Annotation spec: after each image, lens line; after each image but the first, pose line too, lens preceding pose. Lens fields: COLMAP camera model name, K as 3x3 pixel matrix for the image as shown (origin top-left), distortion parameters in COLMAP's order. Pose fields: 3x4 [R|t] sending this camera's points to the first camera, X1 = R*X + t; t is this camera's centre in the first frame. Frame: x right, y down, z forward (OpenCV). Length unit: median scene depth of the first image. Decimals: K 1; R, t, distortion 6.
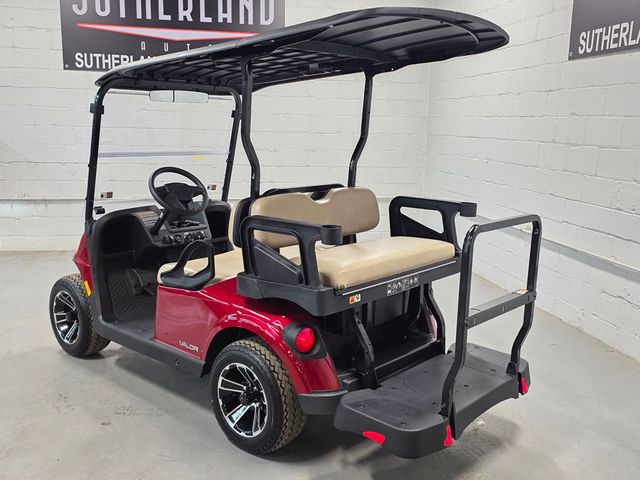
lens RADIAL K [[633.8, 0, 320.0], [0, 633.8, 240.0], [0, 0, 1]] dist [0.012054, 0.009130]
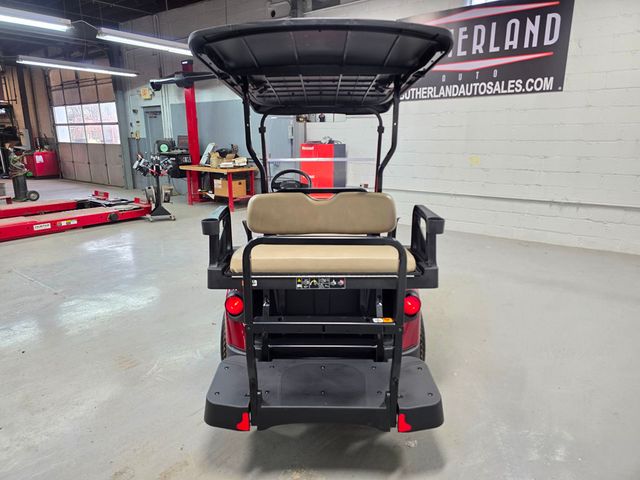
lens RADIAL K [[421.8, 0, 315.6], [0, 421.8, 237.0], [0, 0, 1]] dist [0.050700, -0.048197]
pose [[0.655783, 0.150455, -0.739806, 0.263302], [-0.114263, 0.988432, 0.099732, -0.032418], [0.746253, 0.019130, 0.665388, 0.204390]]
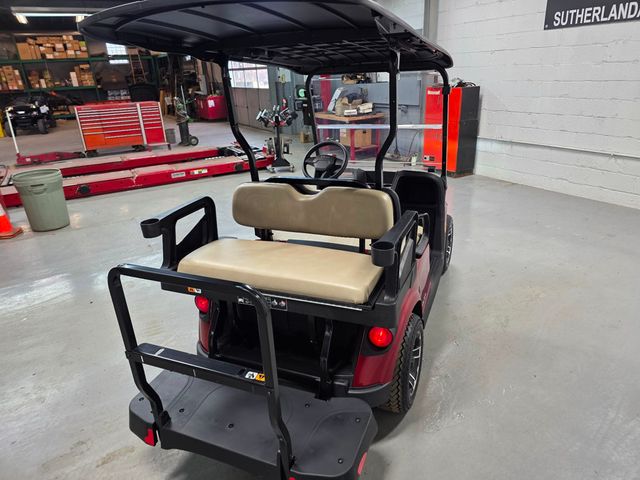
lens RADIAL K [[429.7, 0, 320.0], [0, 429.7, 240.0], [0, 0, 1]] dist [0.038718, -0.048494]
pose [[0.322684, 0.308978, -0.894655, 0.286453], [-0.109520, 0.951057, 0.288955, -0.086164], [0.940149, 0.004741, 0.340730, 0.347432]]
